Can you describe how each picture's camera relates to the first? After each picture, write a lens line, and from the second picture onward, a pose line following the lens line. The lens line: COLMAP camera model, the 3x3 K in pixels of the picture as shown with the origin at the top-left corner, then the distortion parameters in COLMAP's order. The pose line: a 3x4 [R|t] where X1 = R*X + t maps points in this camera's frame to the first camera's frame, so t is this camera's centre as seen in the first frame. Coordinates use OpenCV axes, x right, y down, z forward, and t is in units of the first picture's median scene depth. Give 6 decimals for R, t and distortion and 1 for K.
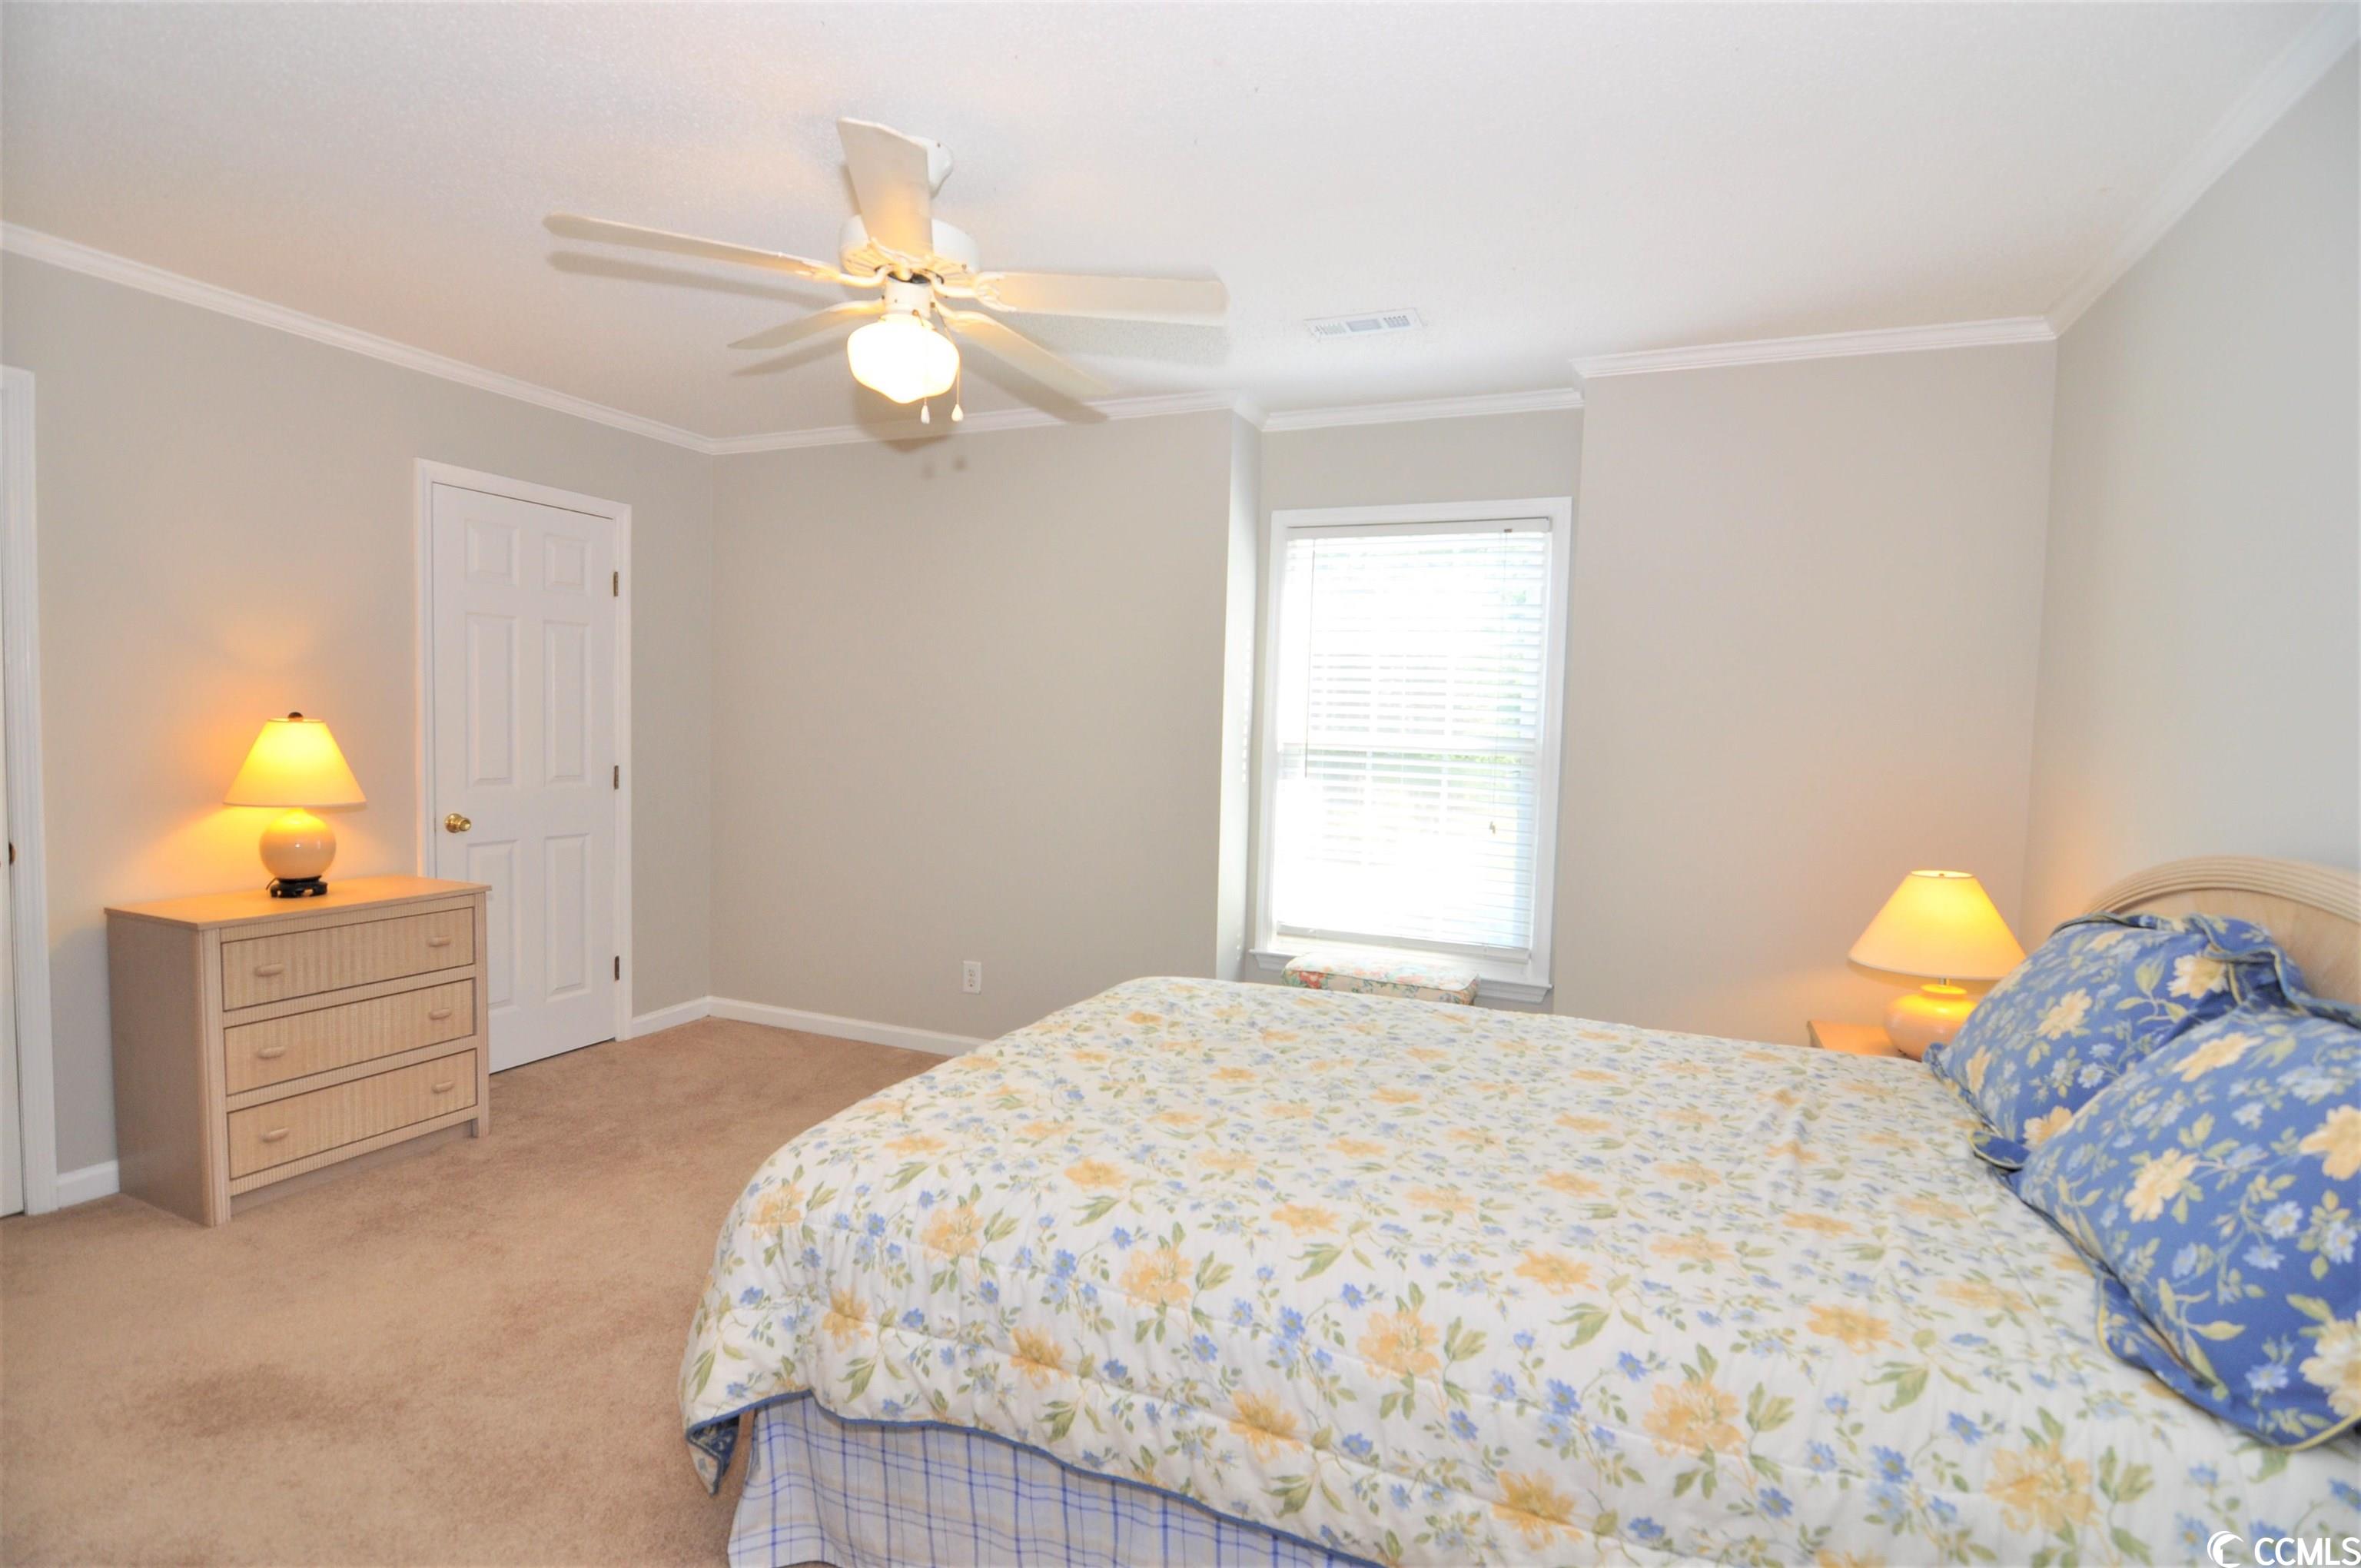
lens RADIAL K [[1137.8, 0, 1135.9], [0, 1137.8, 795.5], [0, 0, 1]] dist [-0.002679, -0.007127]
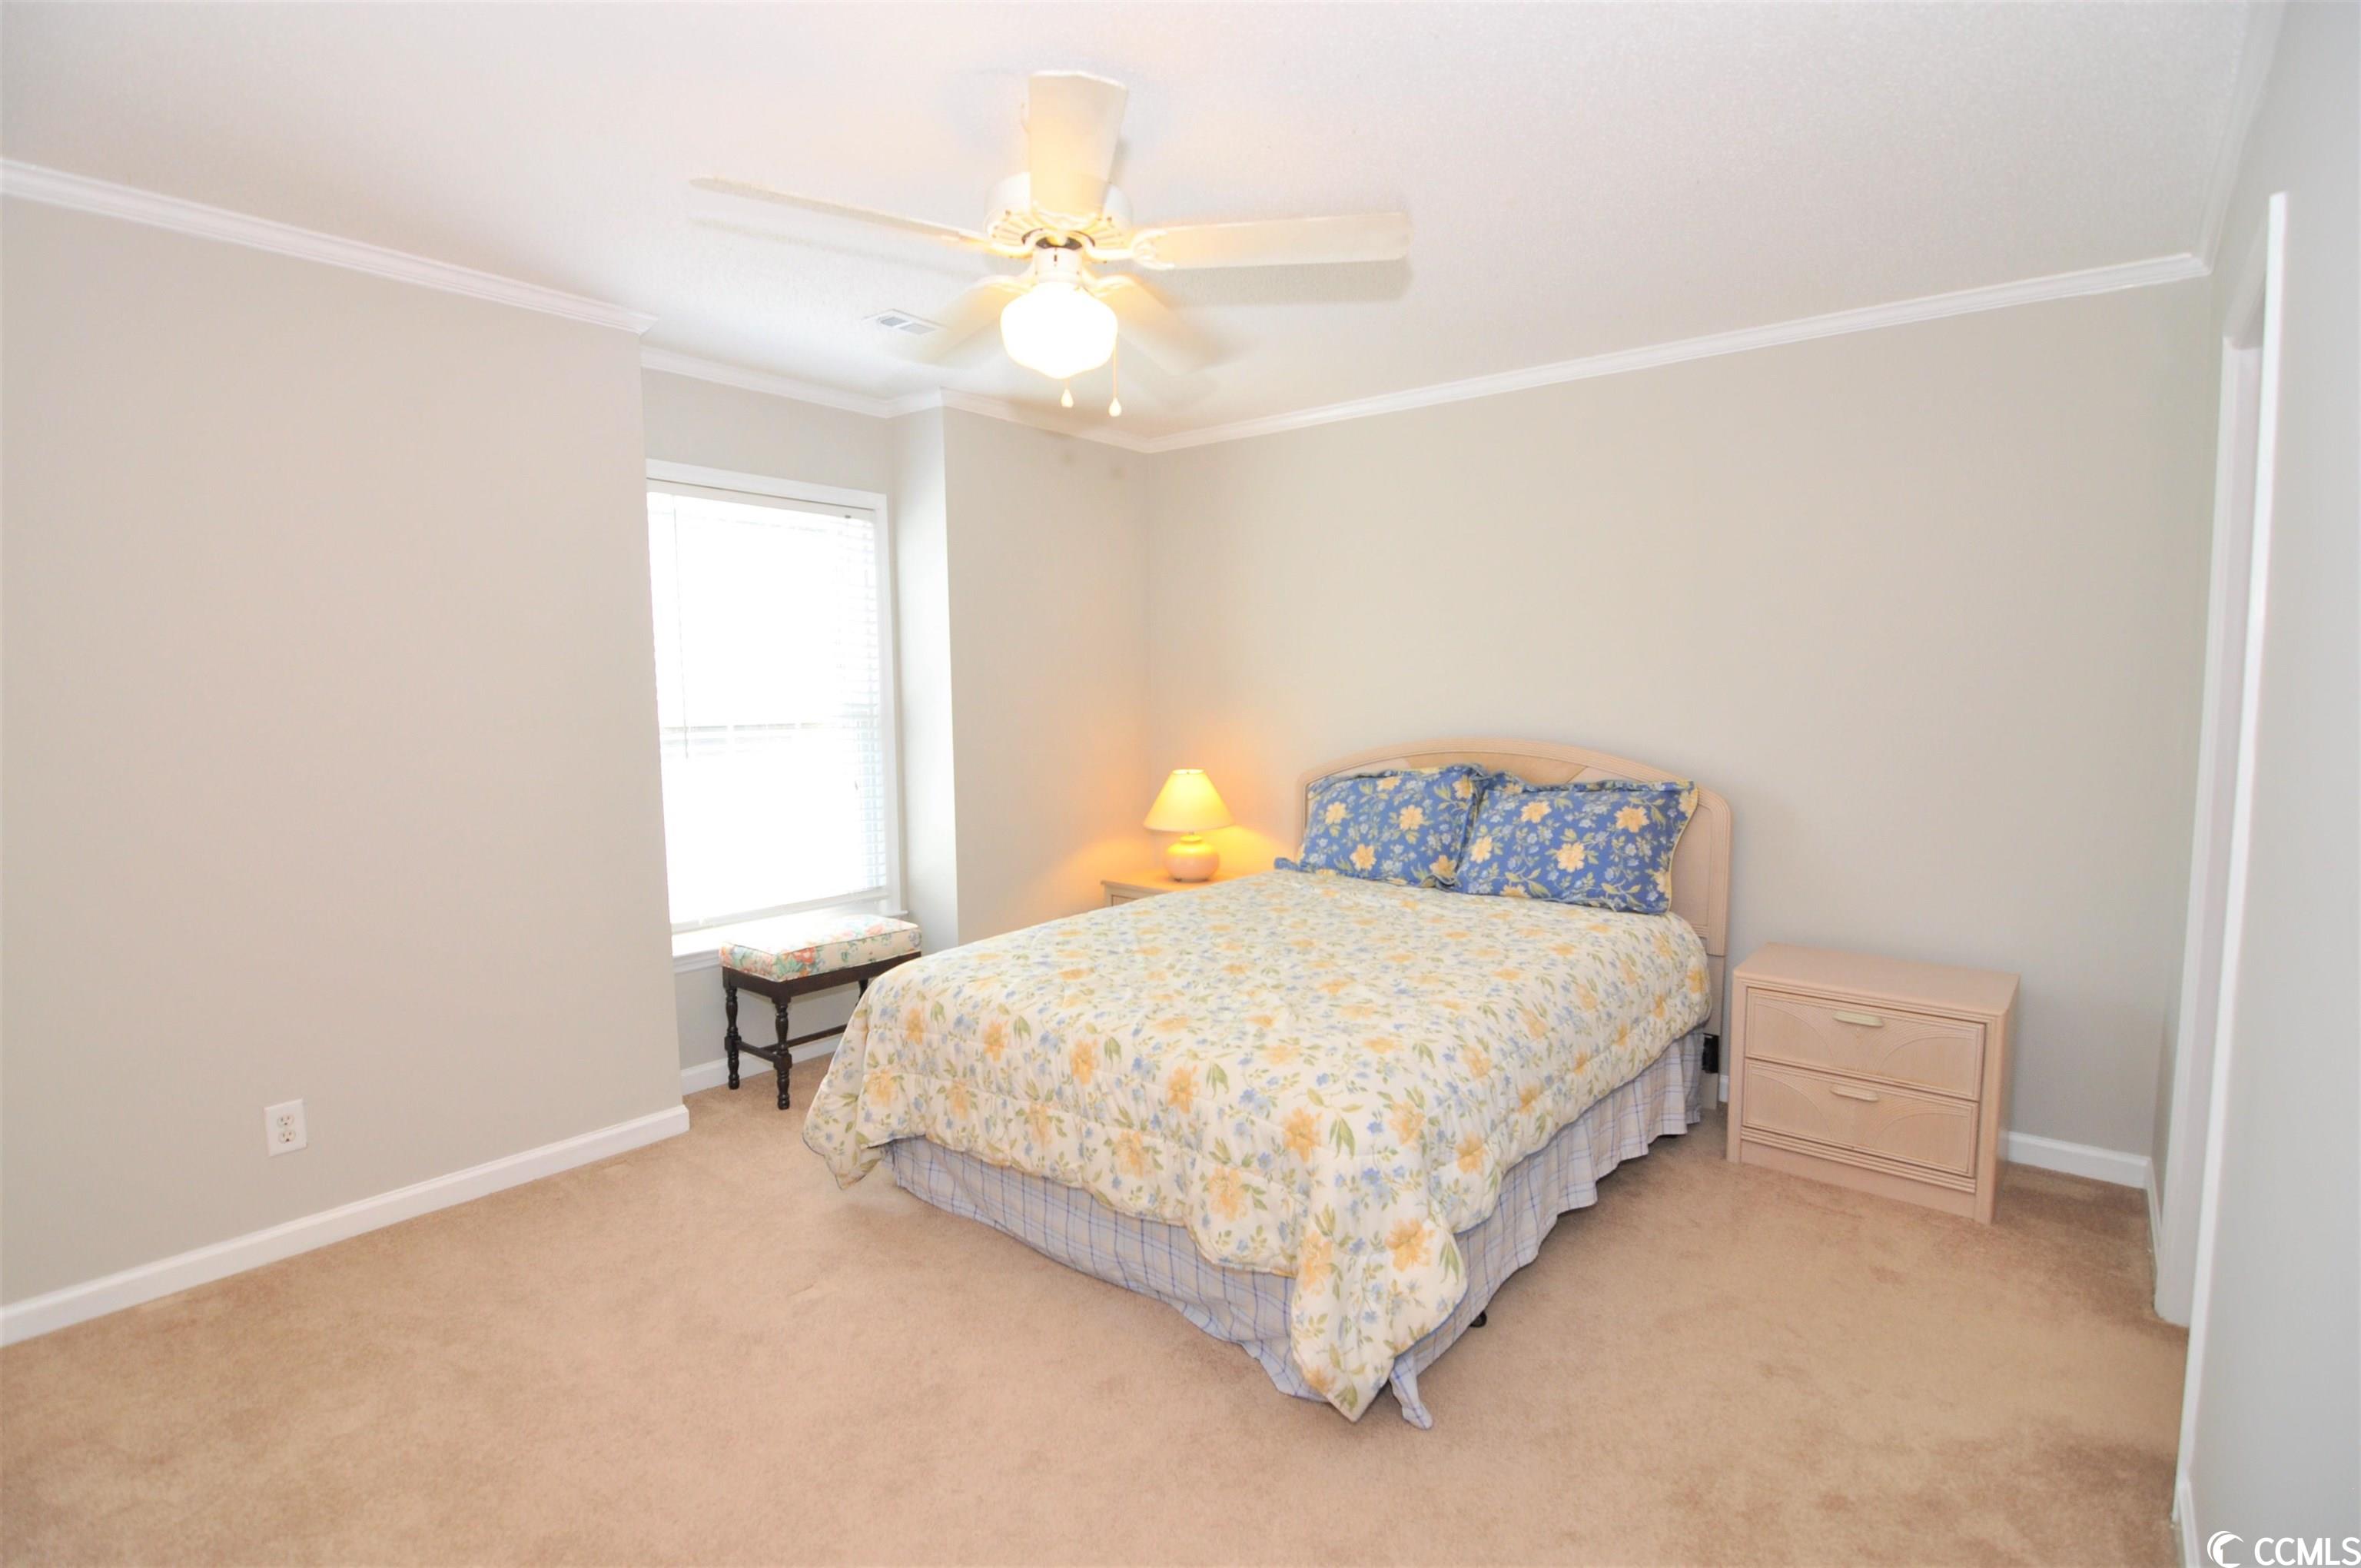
lens RADIAL K [[1137.8, 0, 1165.0], [0, 1137.8, 797.8], [0, 0, 1]] dist [-0.002679, -0.007127]
pose [[0.263864, -0.129967, 0.955764, -1.467441], [0.074918, 0.990649, 0.114028, -0.138563], [-0.961646, 0.041516, 0.271134, 0.884410]]
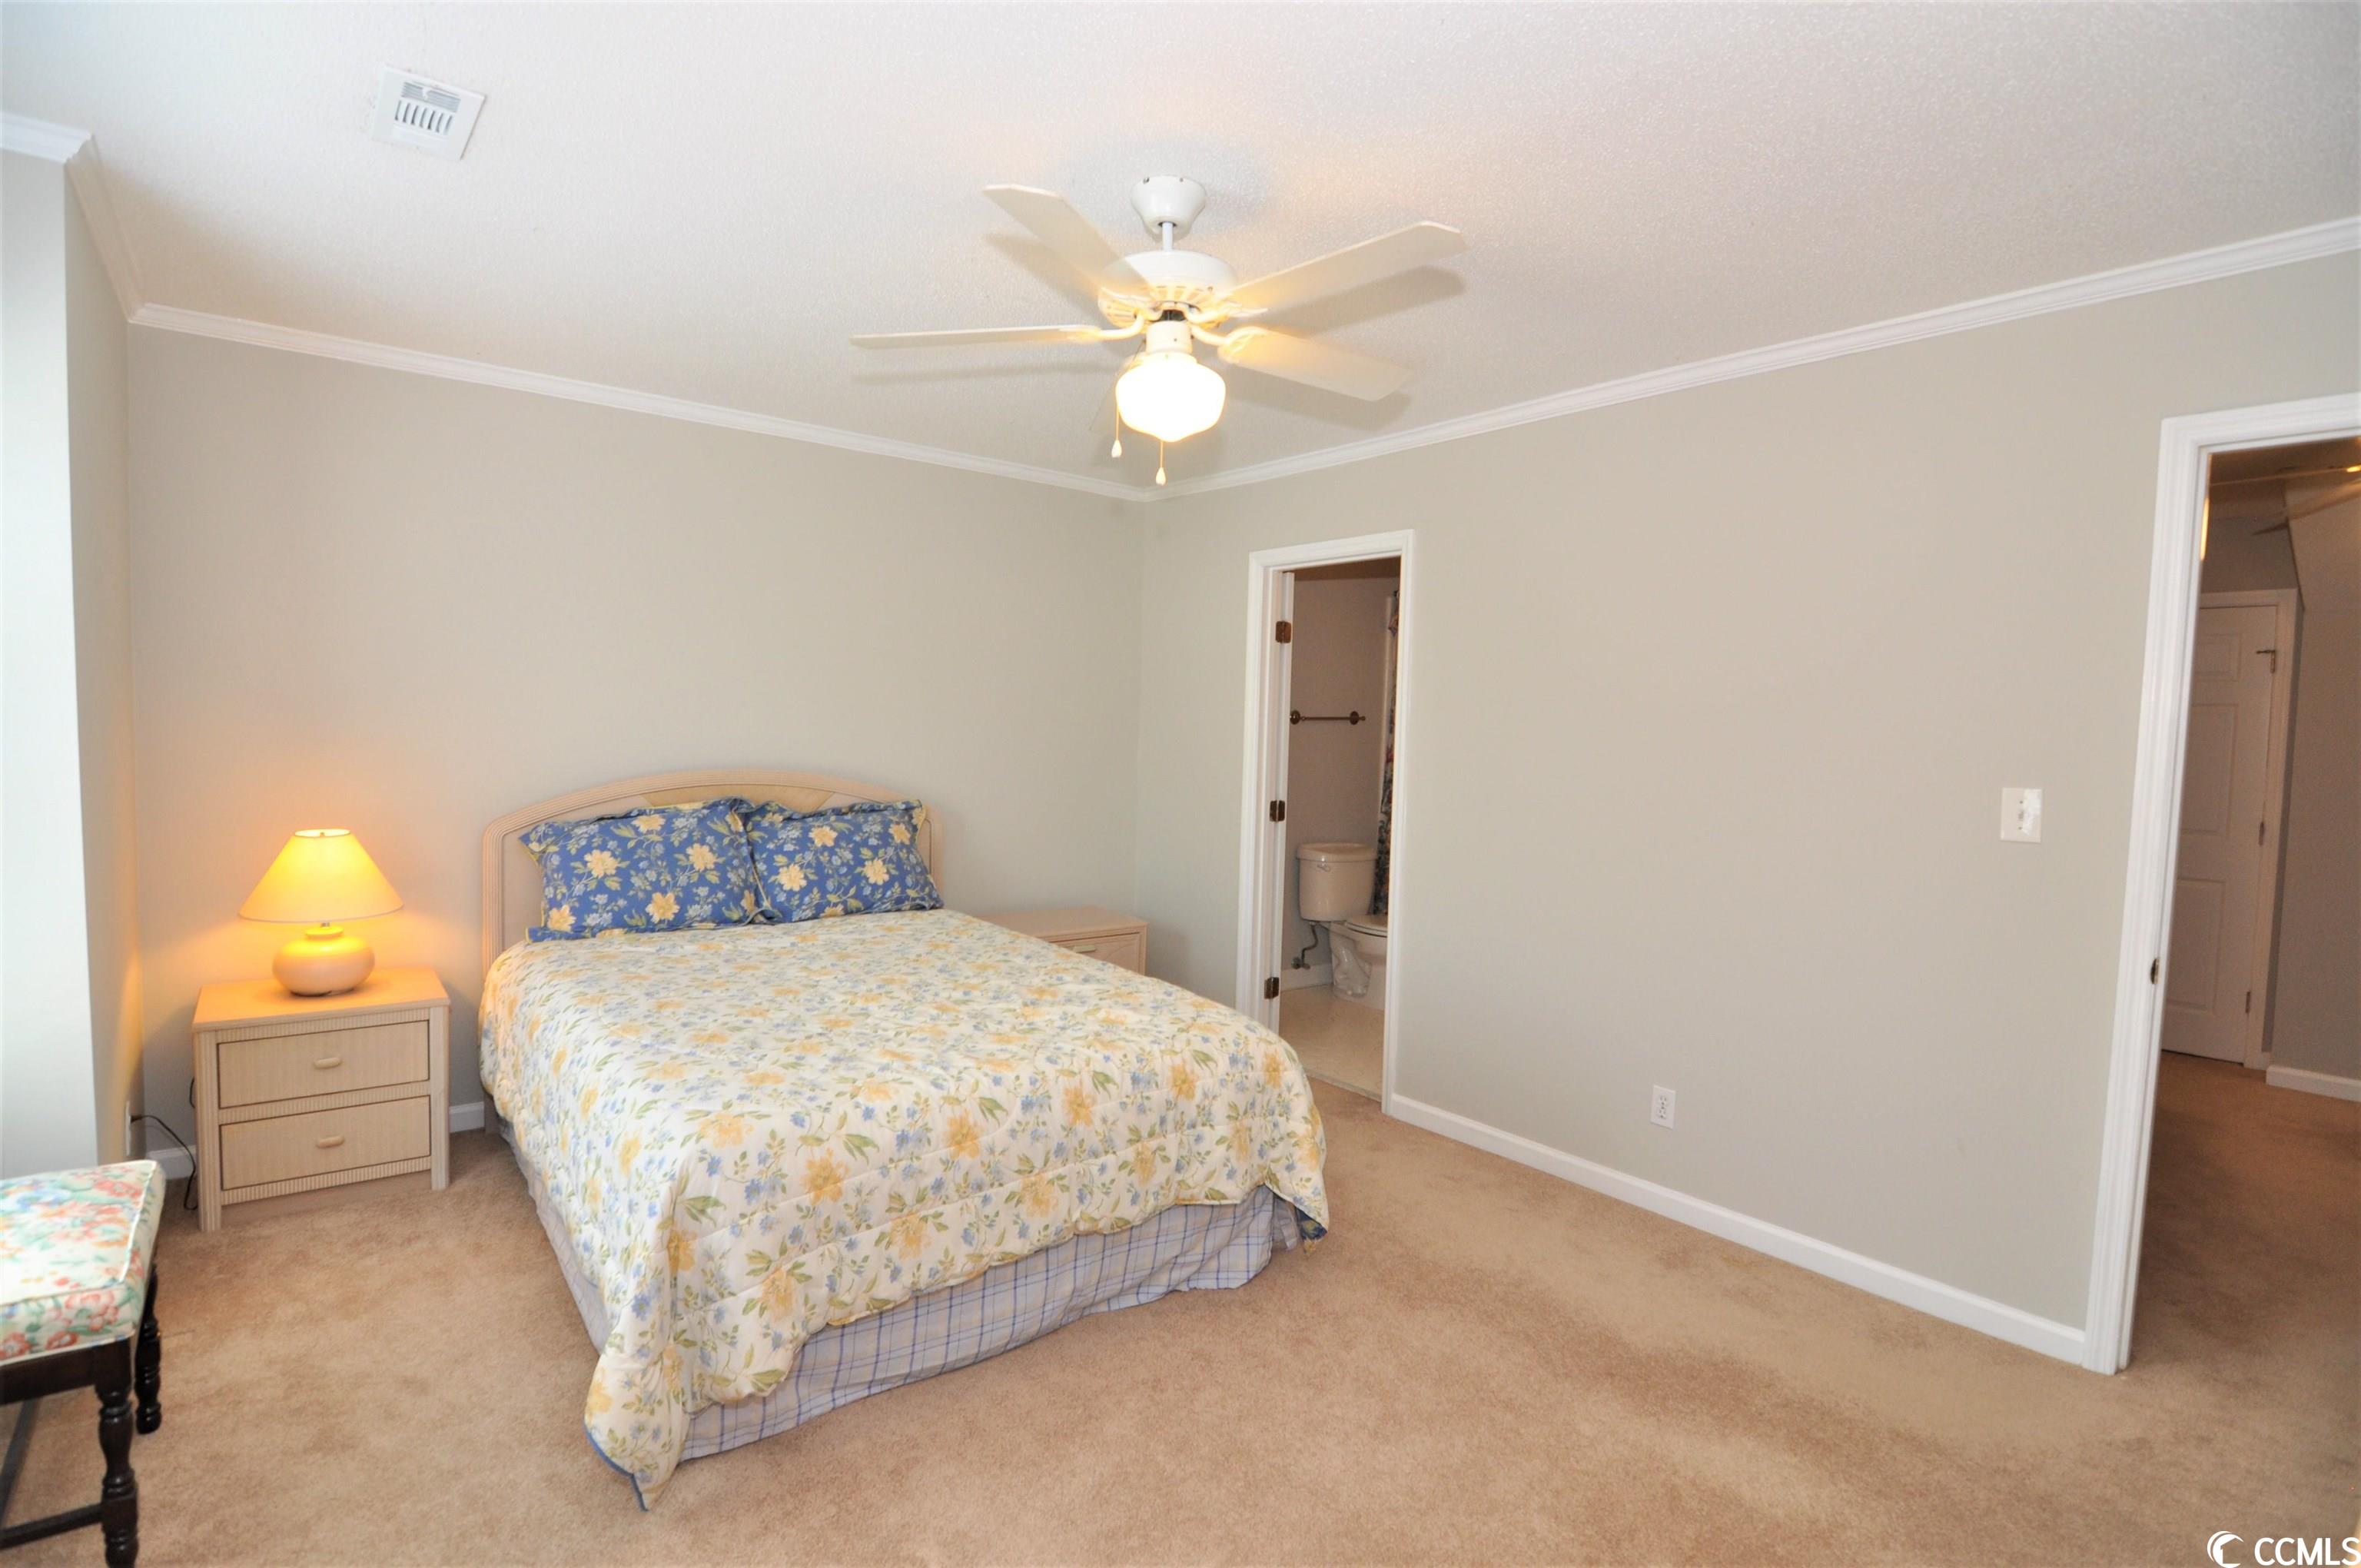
lens RADIAL K [[1137.8, 0, 1157.7], [0, 1137.8, 780.4], [0, 0, 1]] dist [-0.002679, -0.007127]
pose [[-0.886694, -0.083204, 0.454809, -0.892142], [-0.029691, 0.991891, 0.123573, -0.235604], [-0.461403, 0.096068, -0.881974, 2.505396]]
